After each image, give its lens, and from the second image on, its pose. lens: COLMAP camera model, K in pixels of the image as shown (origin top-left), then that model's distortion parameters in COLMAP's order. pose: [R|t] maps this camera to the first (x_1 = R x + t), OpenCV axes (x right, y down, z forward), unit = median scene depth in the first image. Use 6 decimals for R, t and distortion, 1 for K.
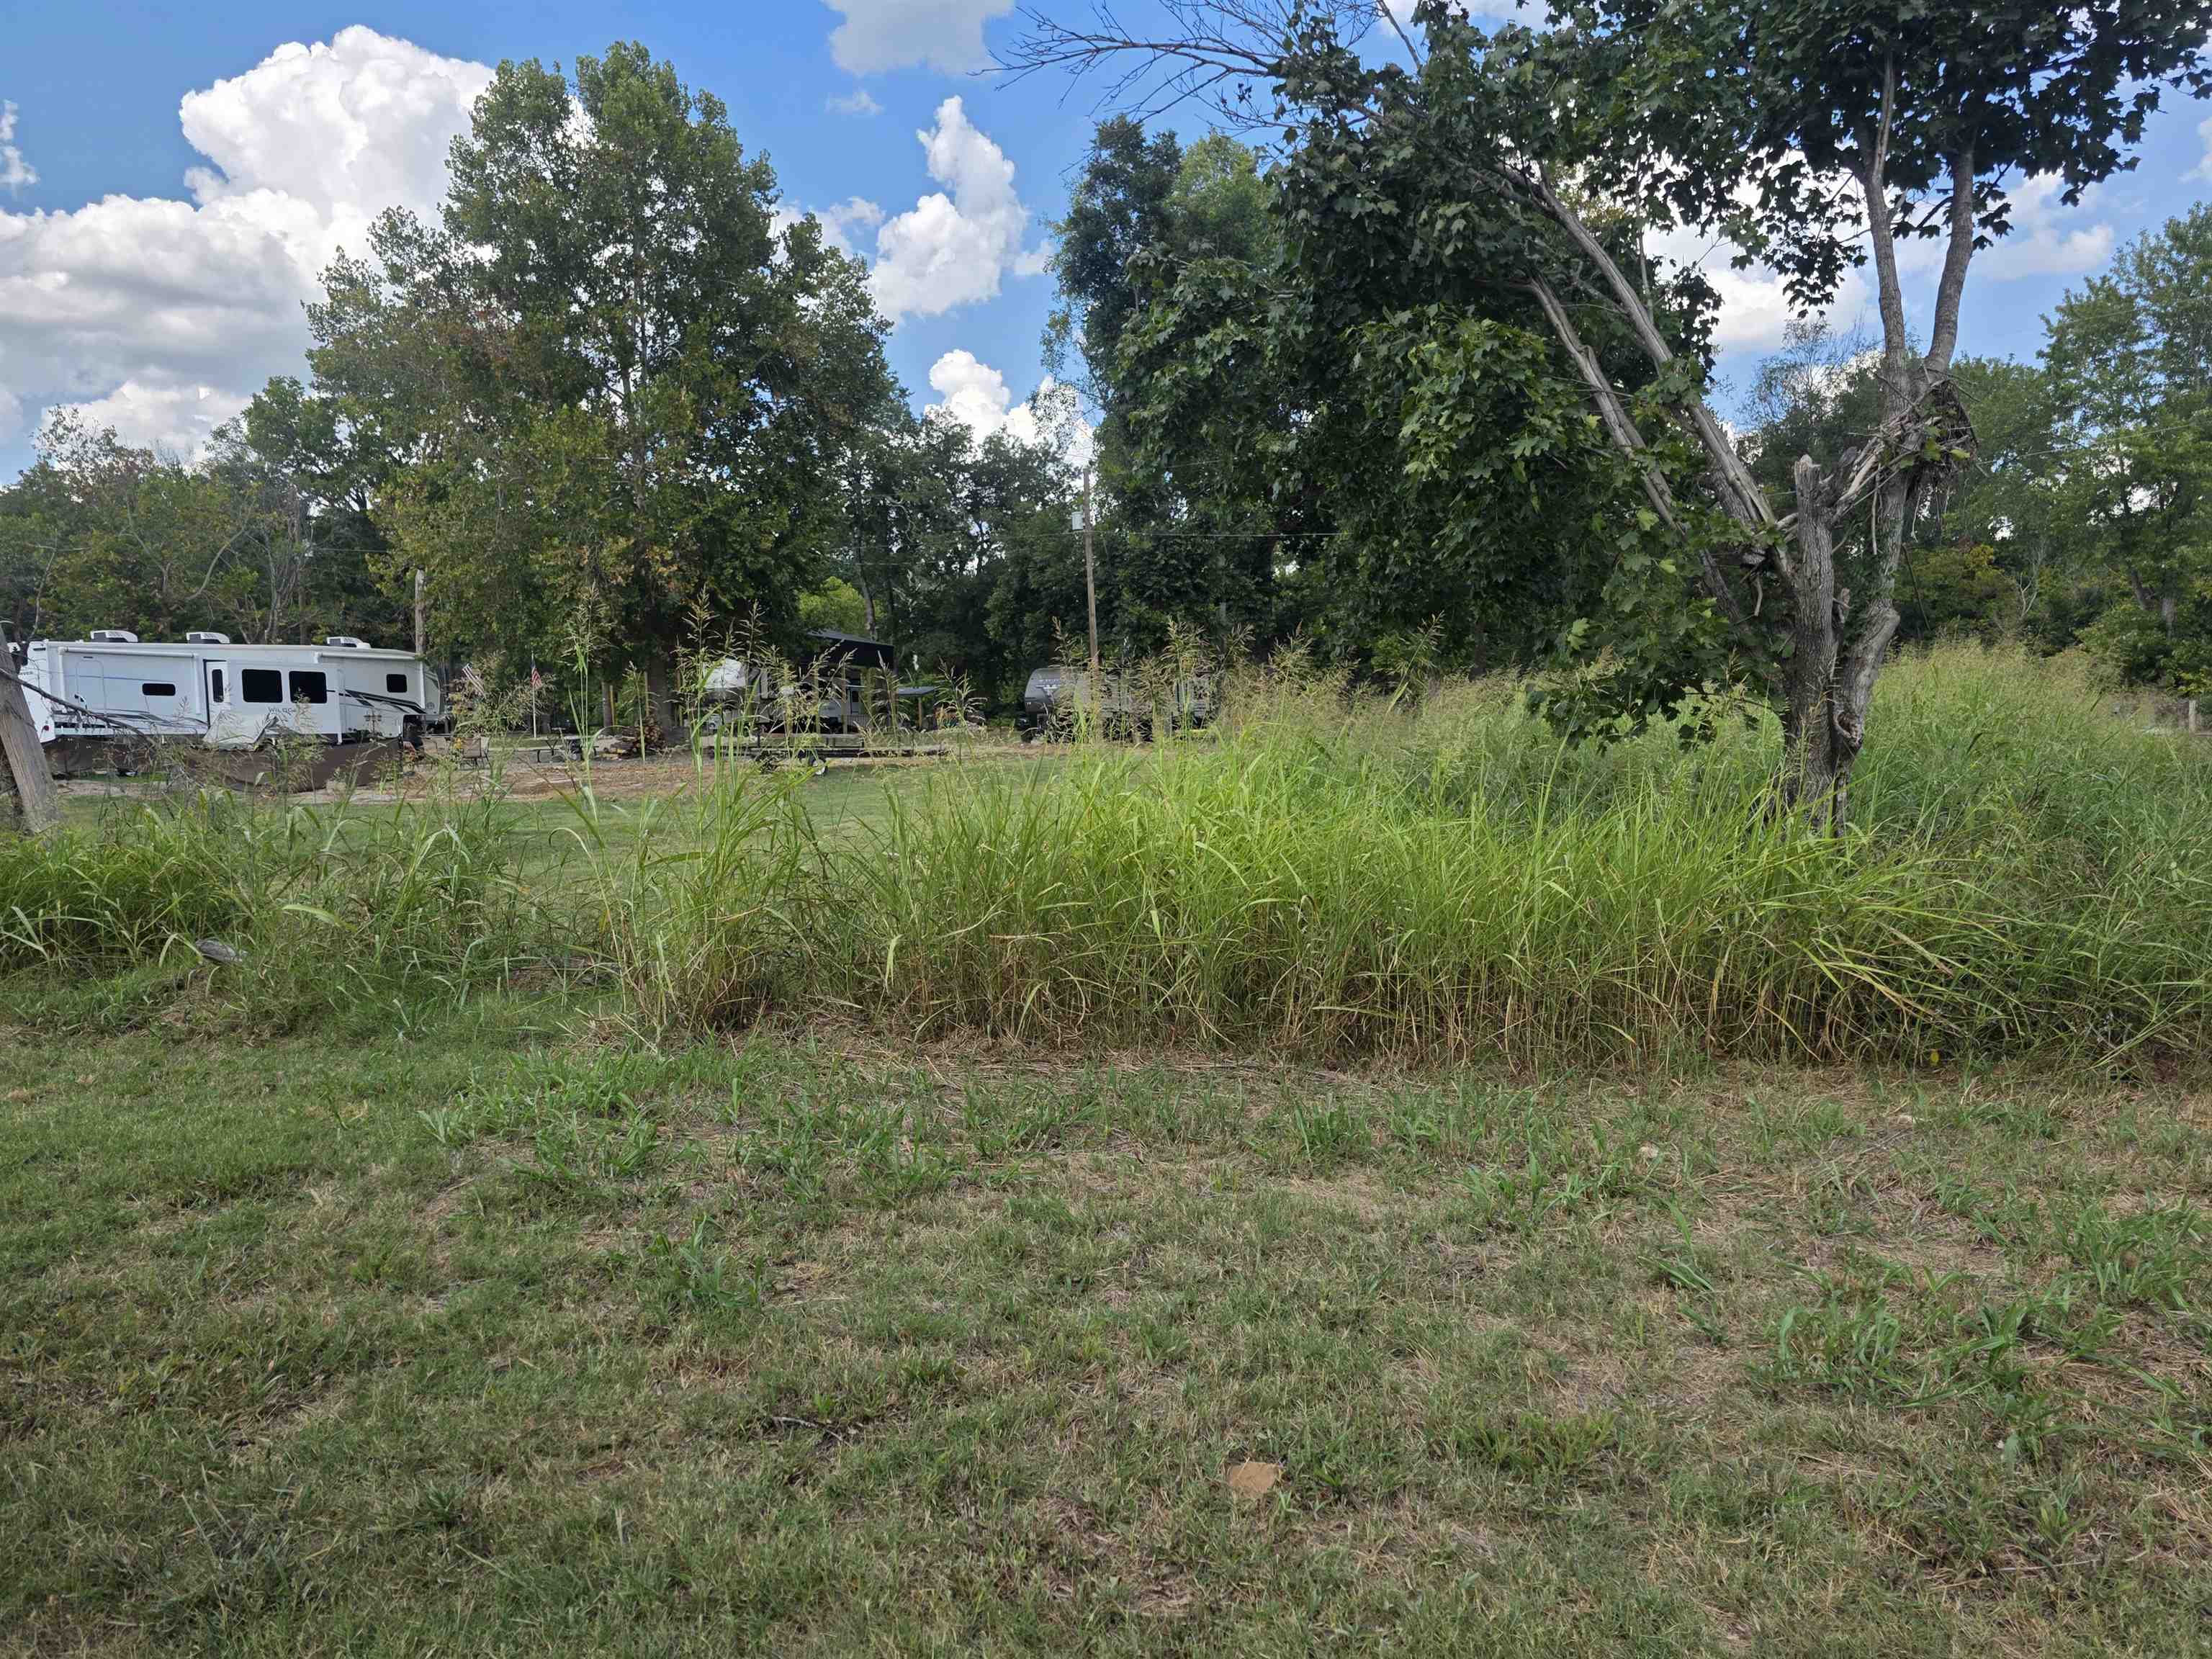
lens RADIAL K [[1479.7, 0, 1106.0], [0, 1479.7, 829.5], [0, 0, 1]] dist [0.053468, -0.047272]
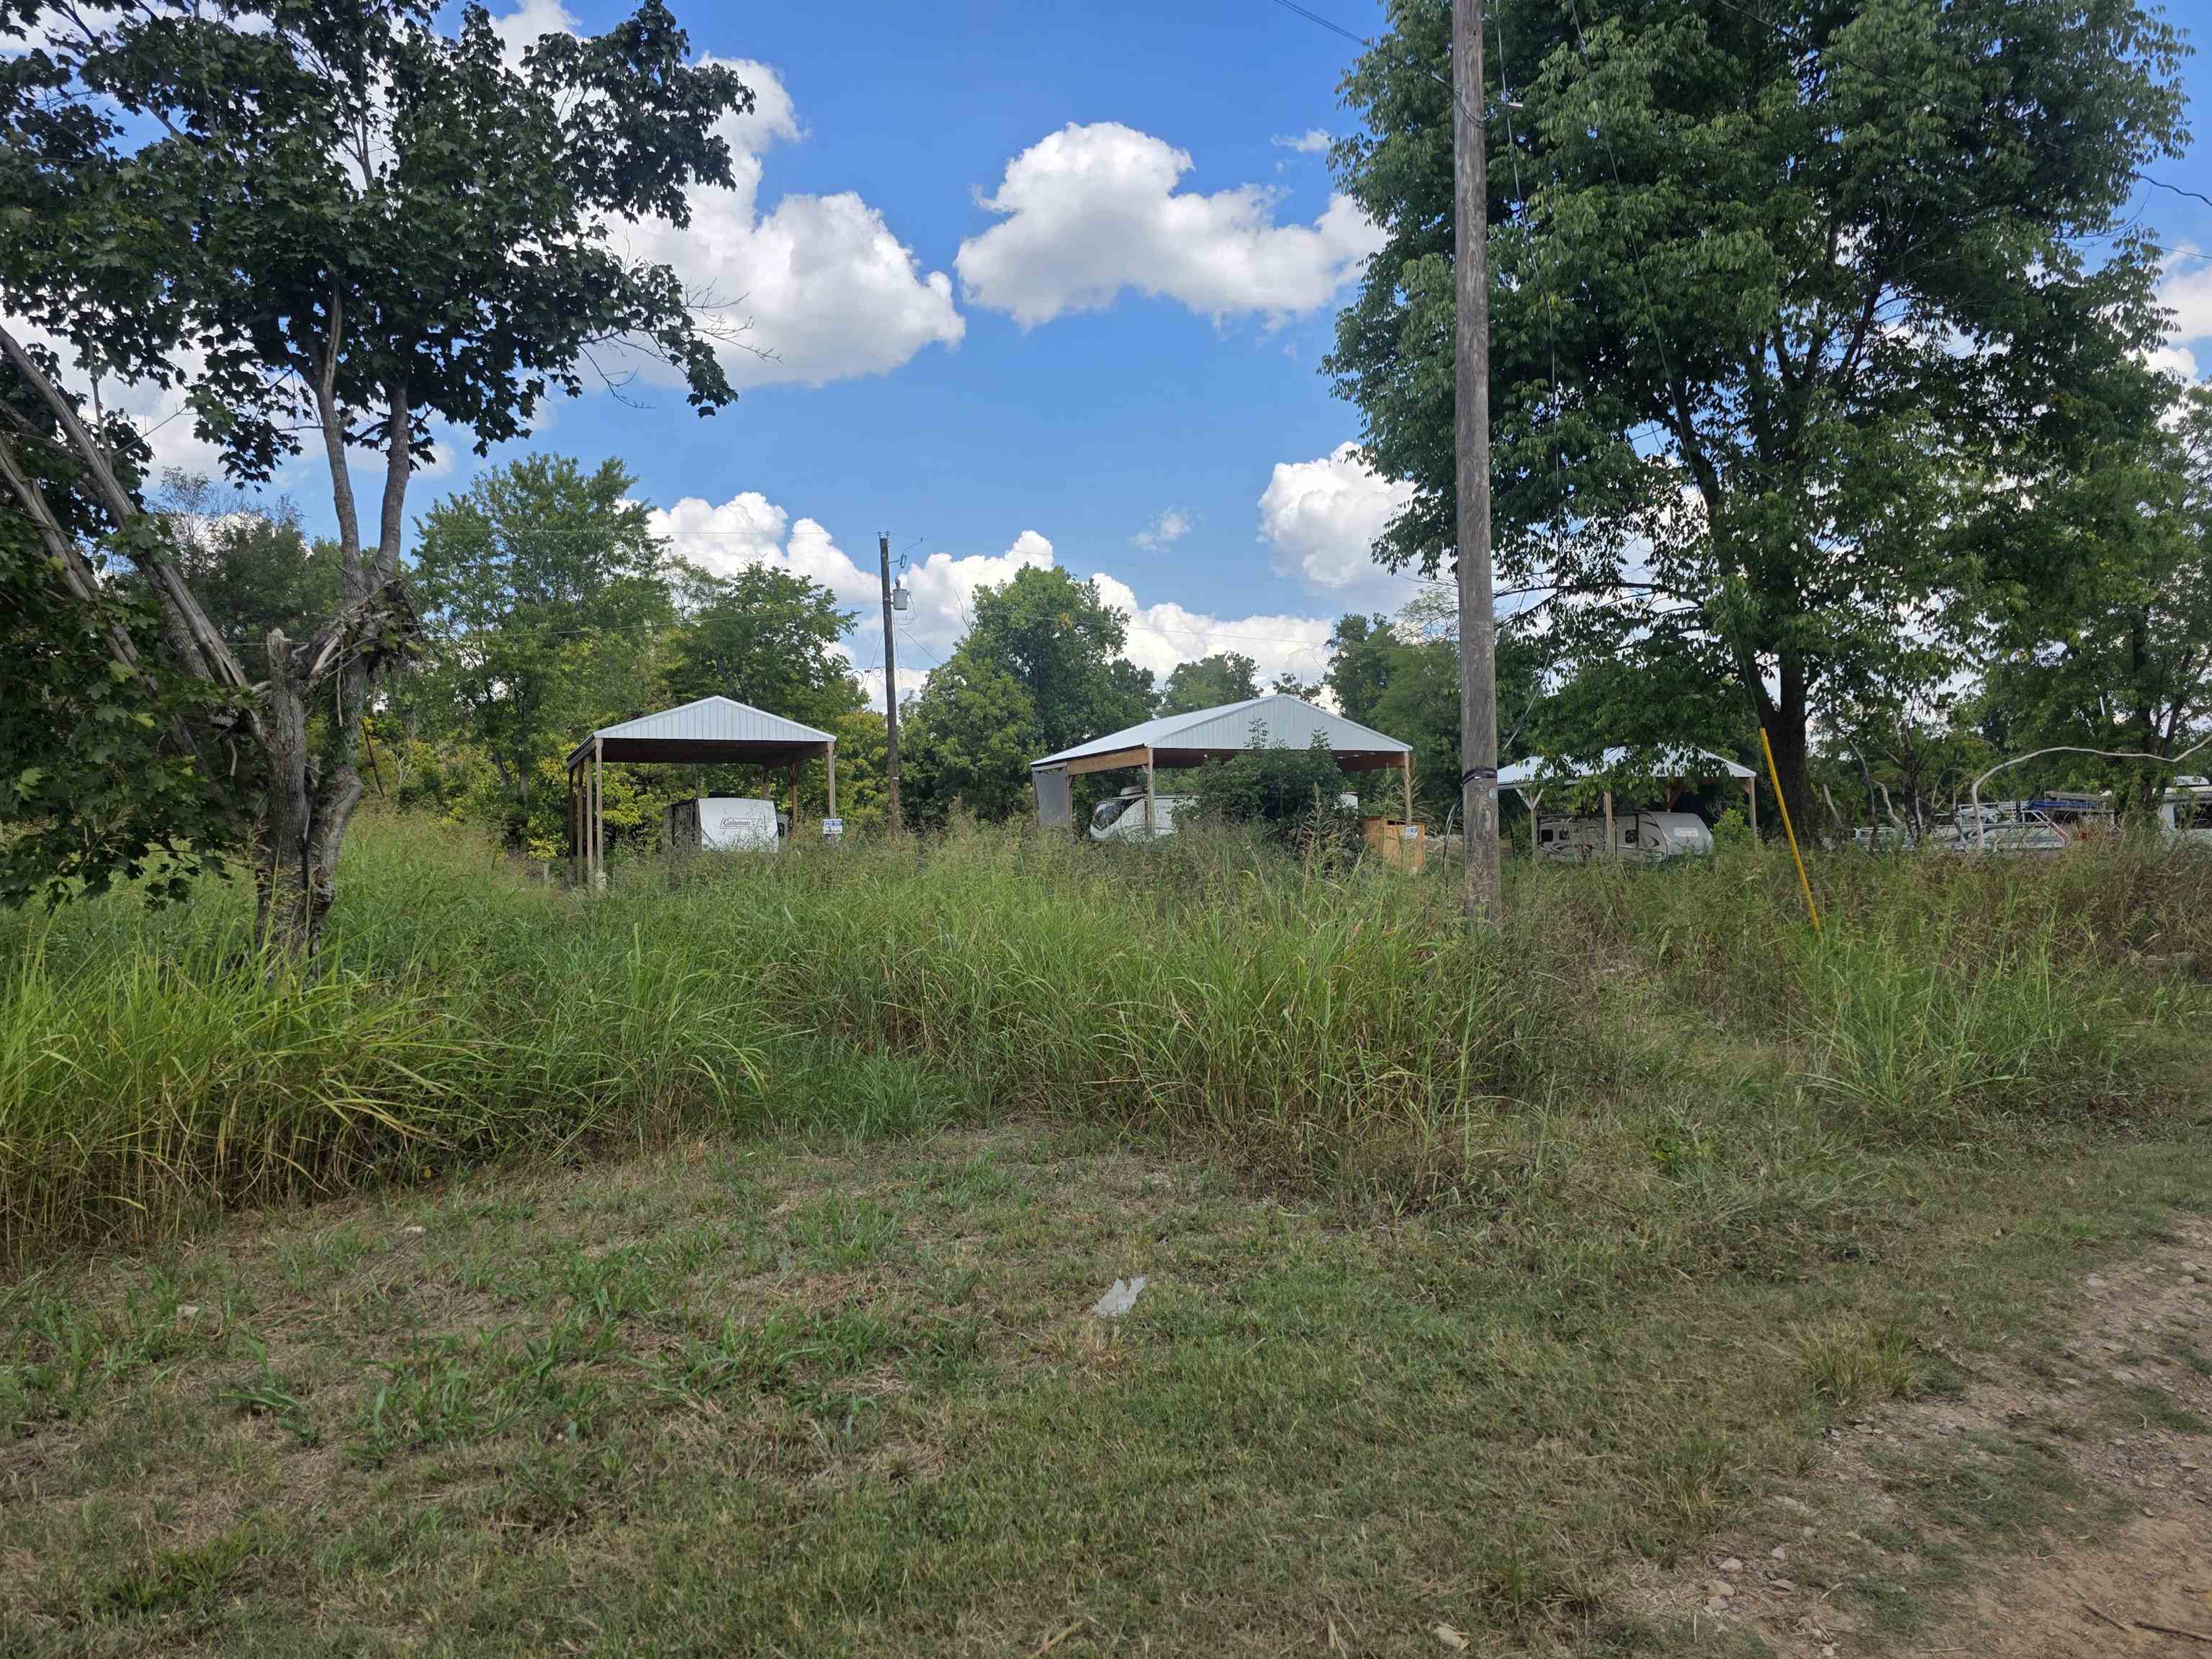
lens RADIAL K [[1489.4, 0, 1085.2], [0, 1489.4, 819.6], [0, 0, 1]] dist [0.068048, -0.065847]
pose [[0.560655, 0.031814, 0.827438, -0.083239], [0.062627, 0.994770, -0.080682, 0.006196], [-0.825678, 0.097055, 0.555730, -0.048869]]
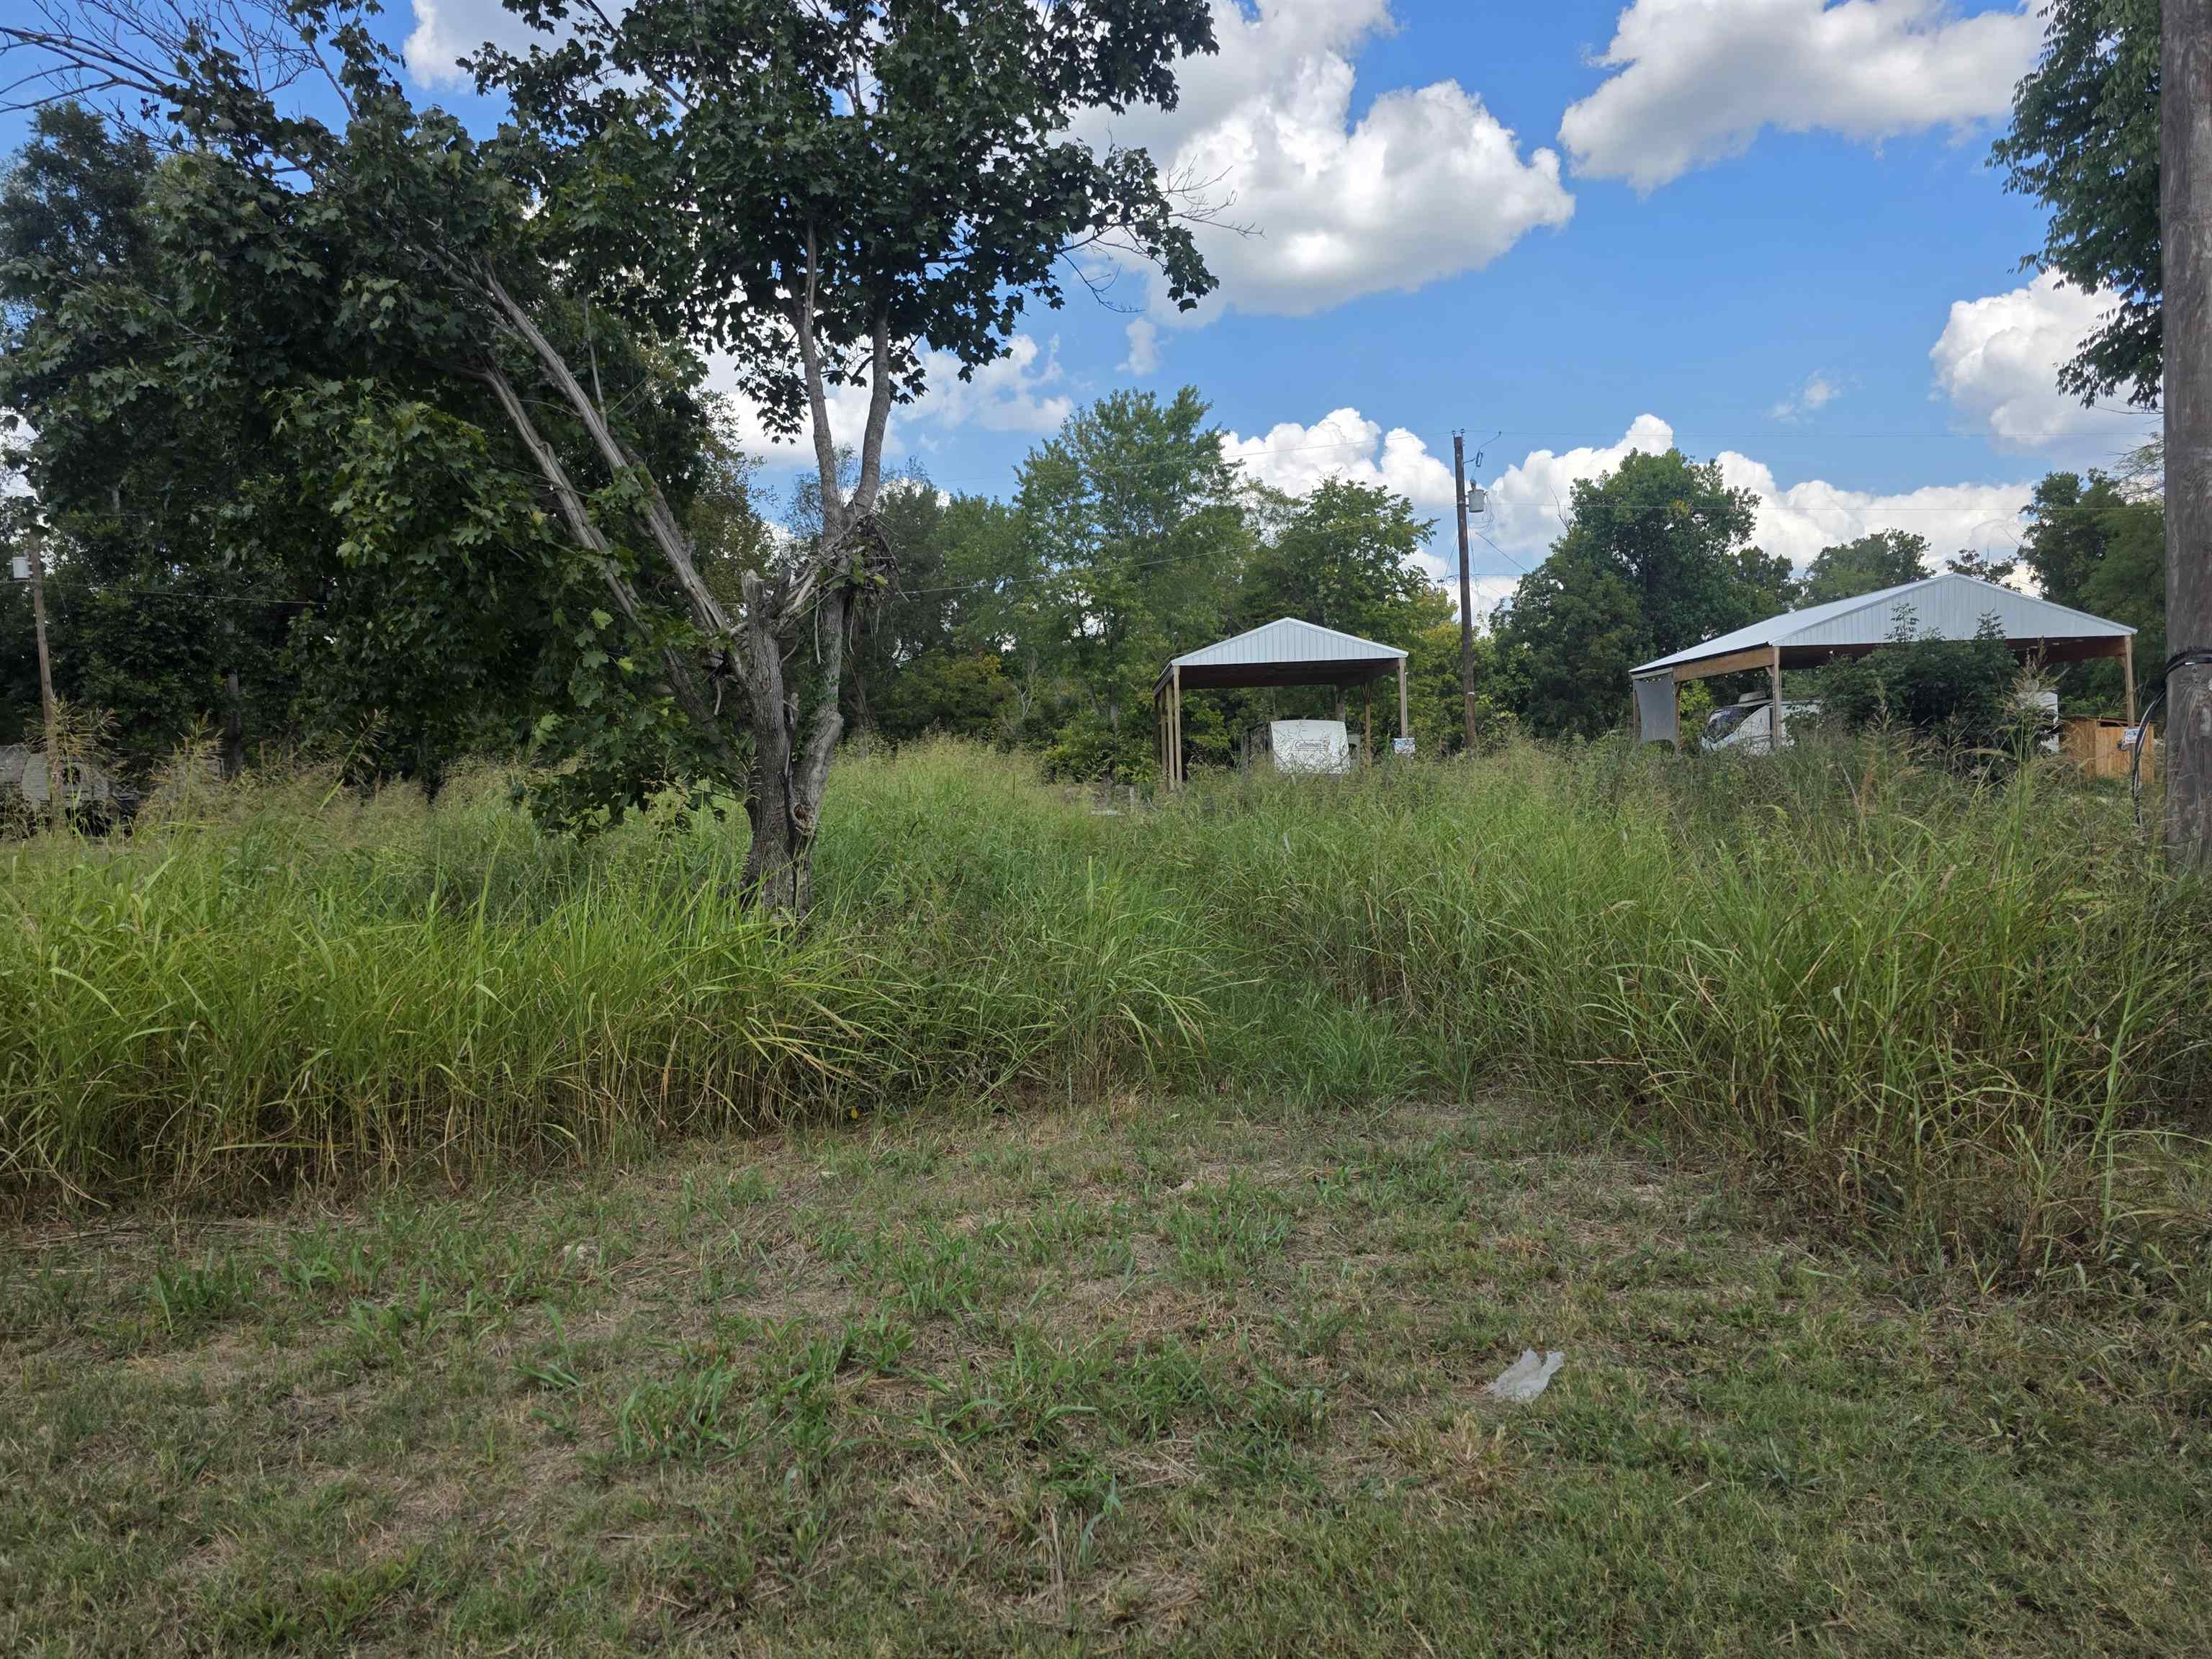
lens RADIAL K [[1491.0, 0, 1082.3], [0, 1491.0, 833.1], [0, 0, 1]] dist [0.063969, -0.058605]
pose [[0.836303, -0.020330, 0.547891, 0.061022], [0.050952, 0.997870, -0.040745, -0.002082], [-0.545895, 0.061992, 0.835557, -0.026208]]
